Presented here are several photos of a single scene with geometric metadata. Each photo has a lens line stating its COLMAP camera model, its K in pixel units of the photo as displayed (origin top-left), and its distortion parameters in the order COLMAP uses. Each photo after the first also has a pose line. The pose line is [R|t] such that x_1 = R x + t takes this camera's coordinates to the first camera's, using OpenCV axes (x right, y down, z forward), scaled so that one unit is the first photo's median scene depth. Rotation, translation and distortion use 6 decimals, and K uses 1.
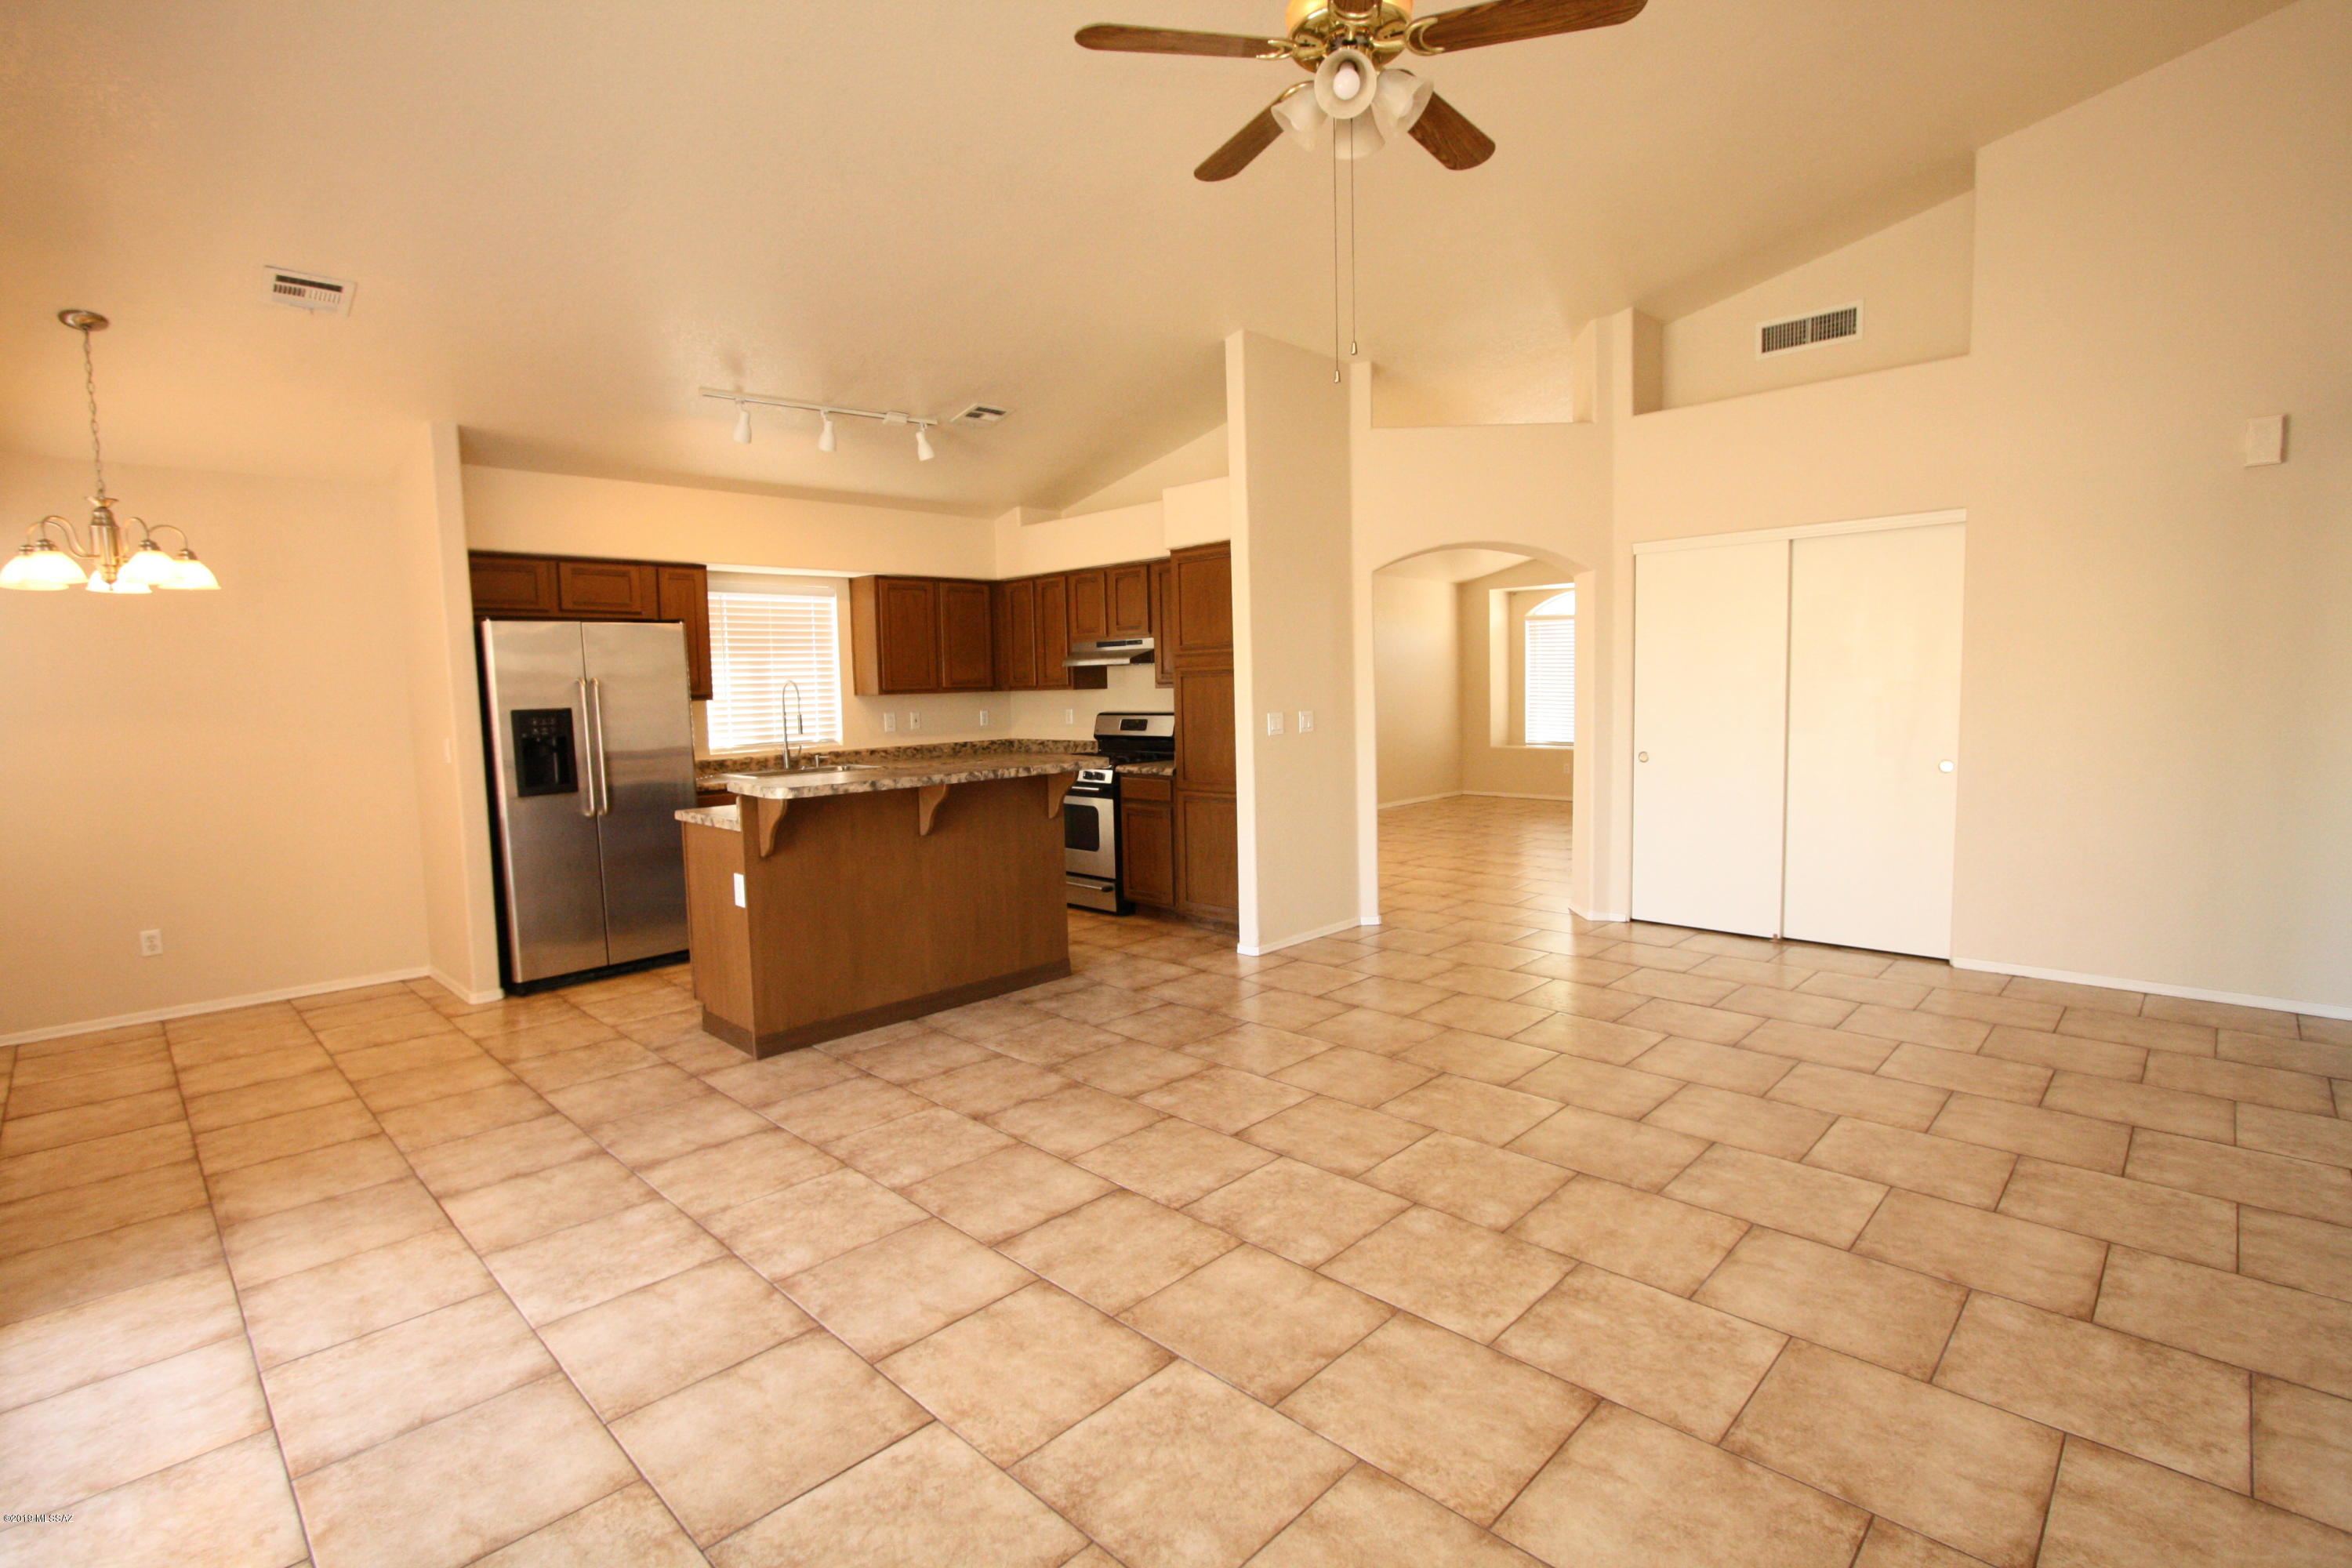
lens RADIAL K [[1094.8, 0, 1170.5], [0, 1094.8, 771.3], [0, 0, 1]] dist [-0.022033, 0.004791]
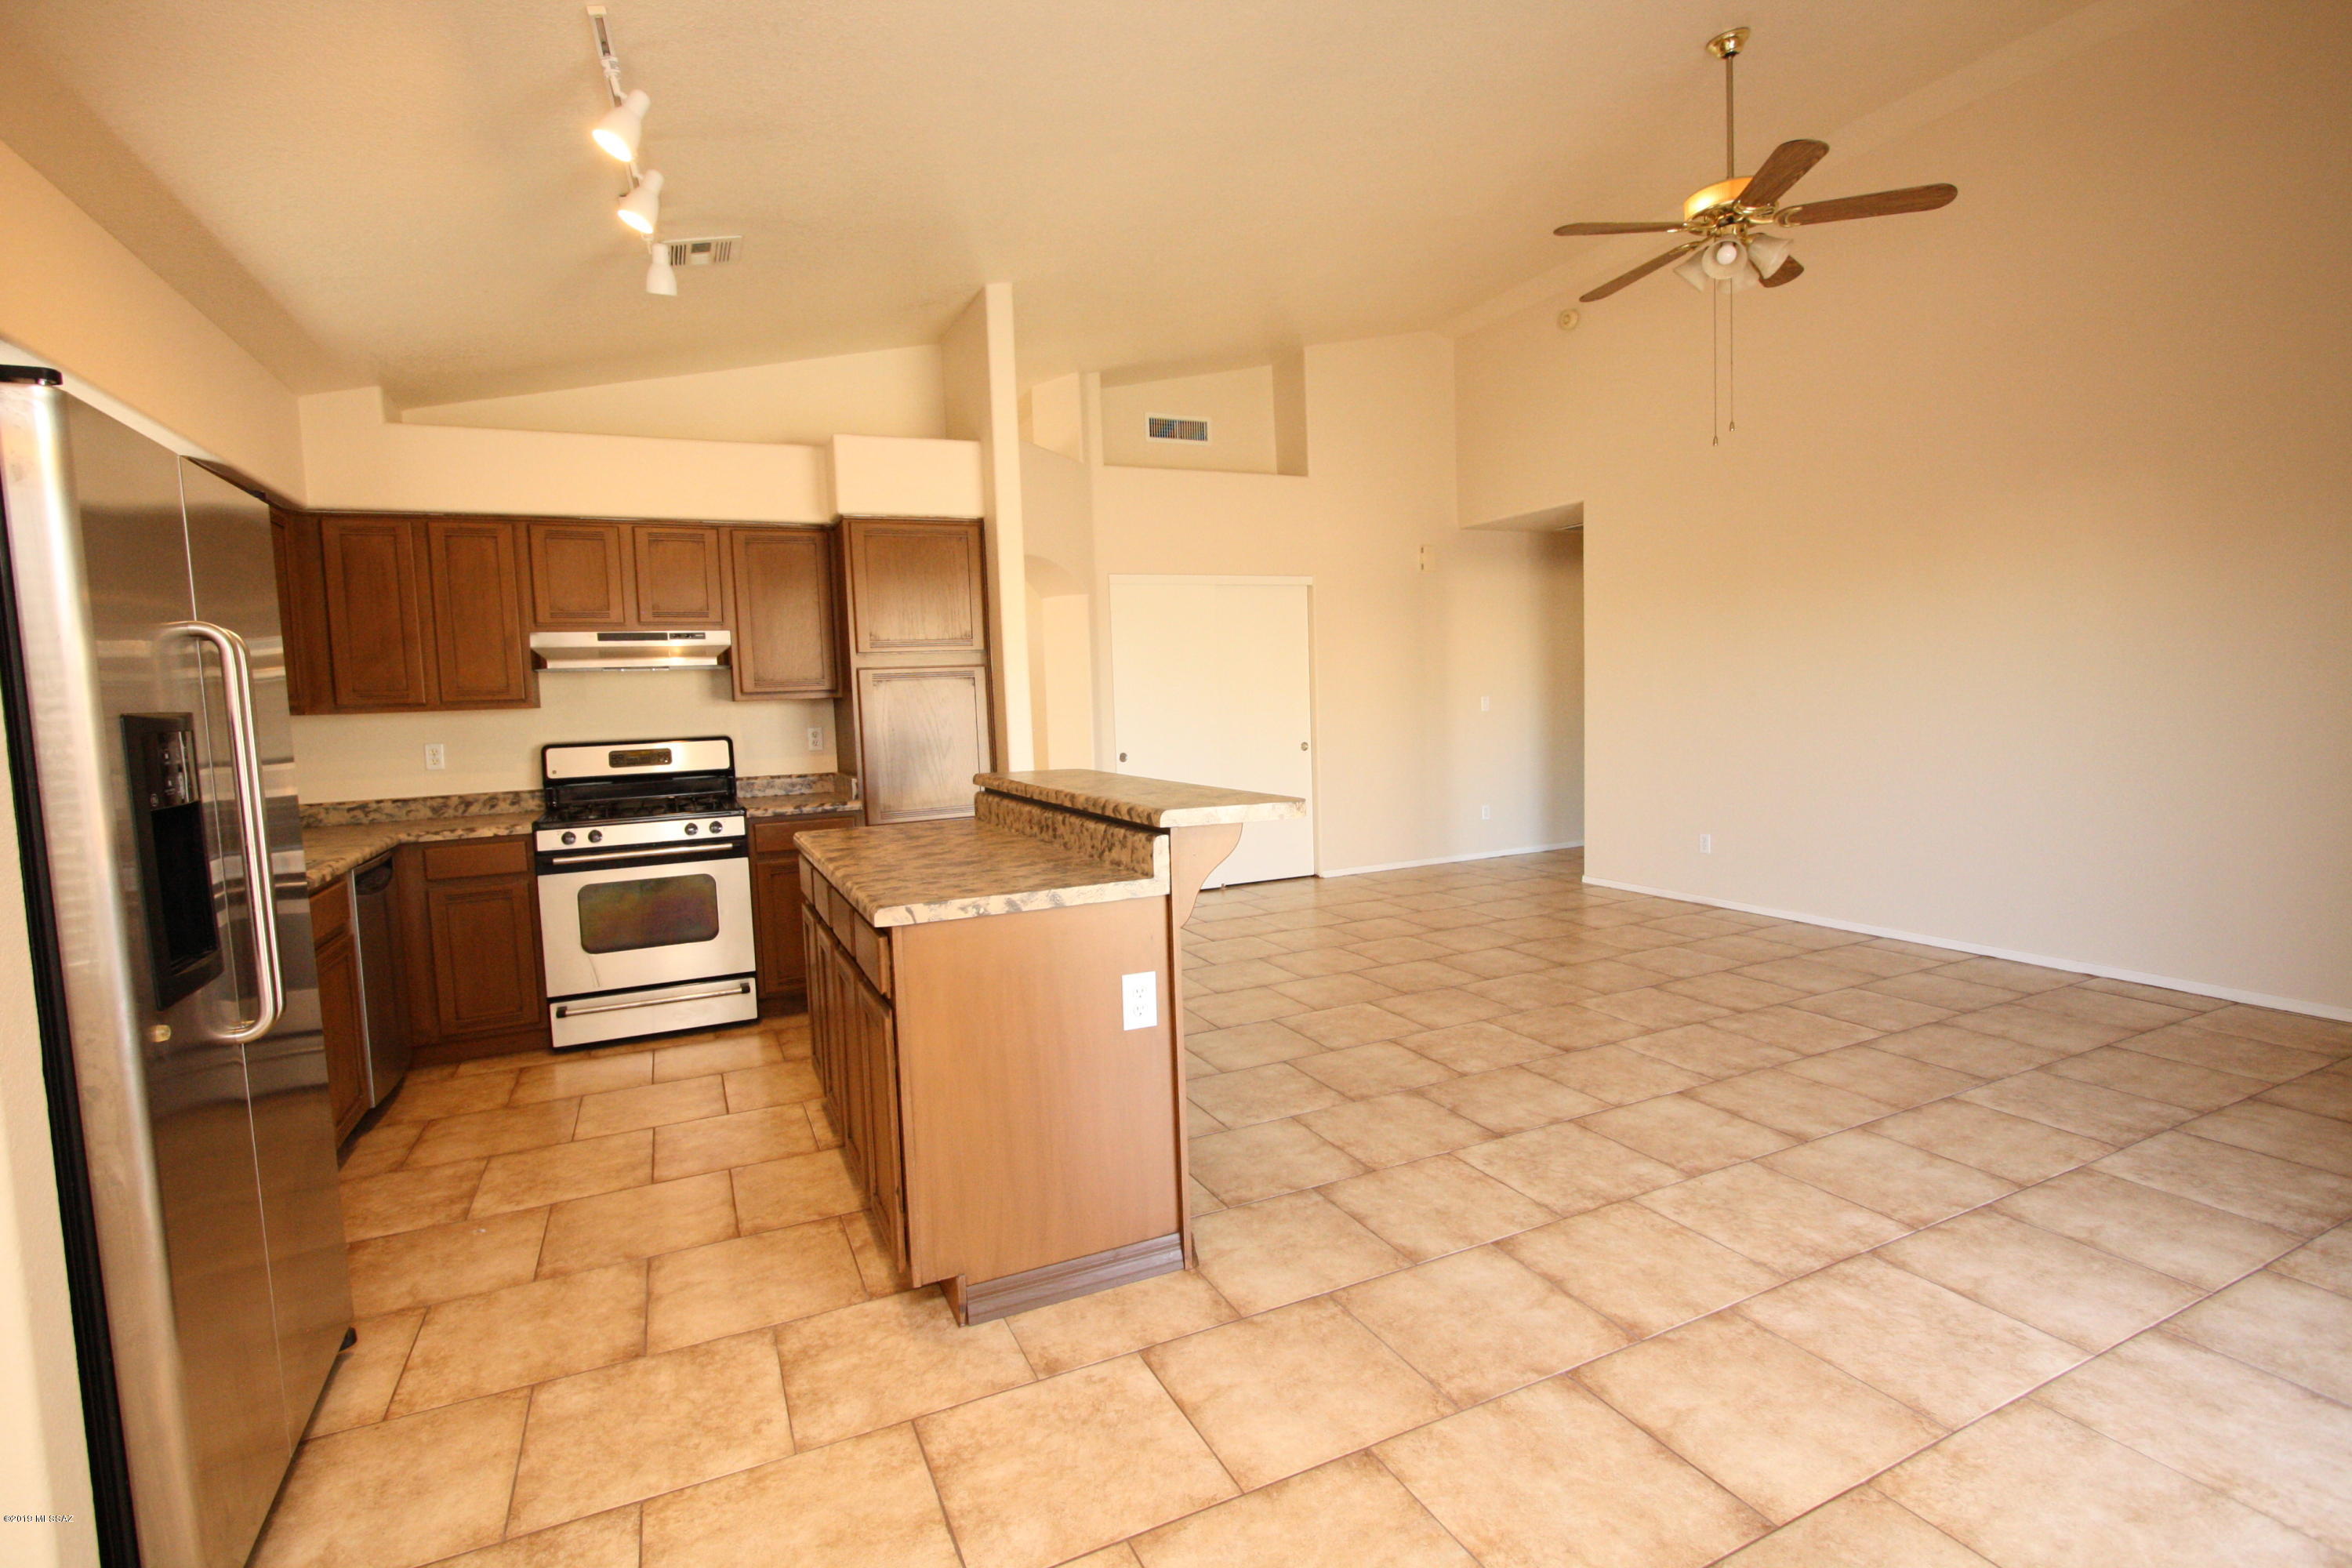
lens RADIAL K [[1094.8, 0, 1172.4], [0, 1094.8, 774.1], [0, 0, 1]] dist [-0.022033, 0.004791]
pose [[0.351463, -0.056498, 0.934495, -0.780811], [0.102981, 0.994453, 0.021392, -0.018360], [-0.930521, 0.088717, 0.355332, 0.645546]]
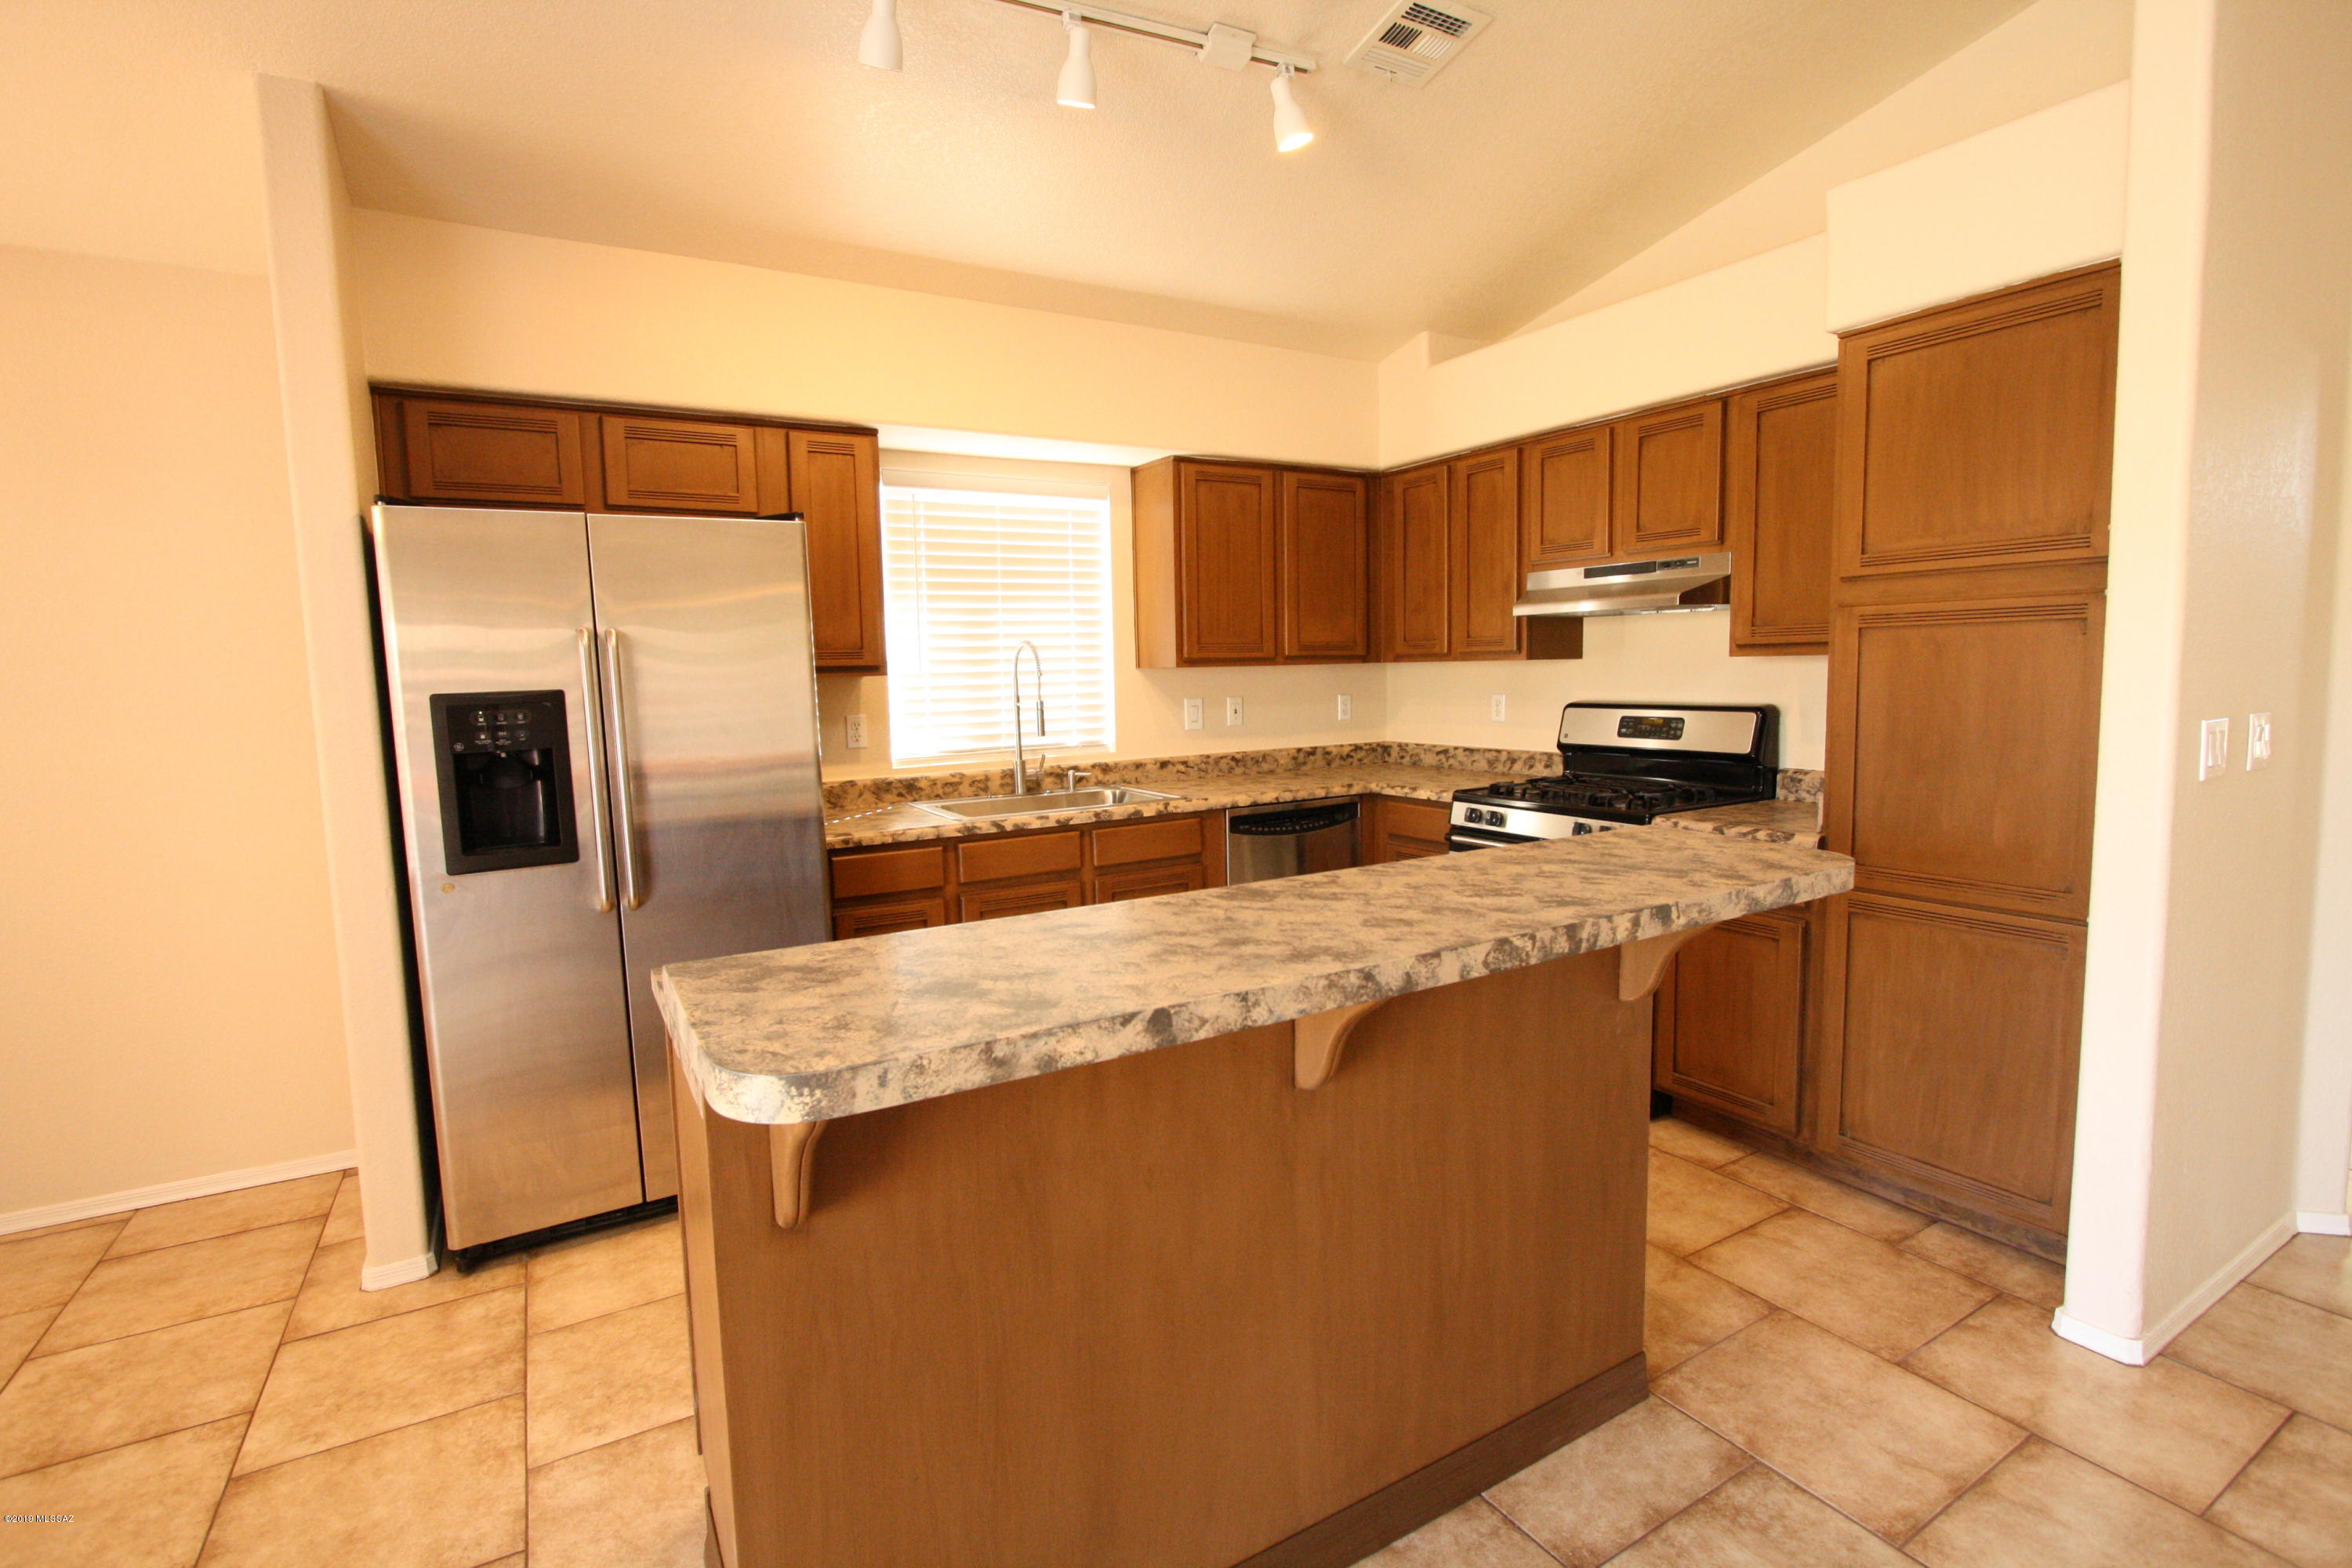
lens RADIAL K [[1094.8, 0, 1172.2], [0, 1094.8, 775.2], [0, 0, 1]] dist [-0.022033, 0.004791]
pose [[0.966266, 0.028115, -0.256006, -0.170416], [-0.021841, 0.999388, 0.027319, -0.041286], [0.256617, -0.020806, 0.966289, 0.627155]]
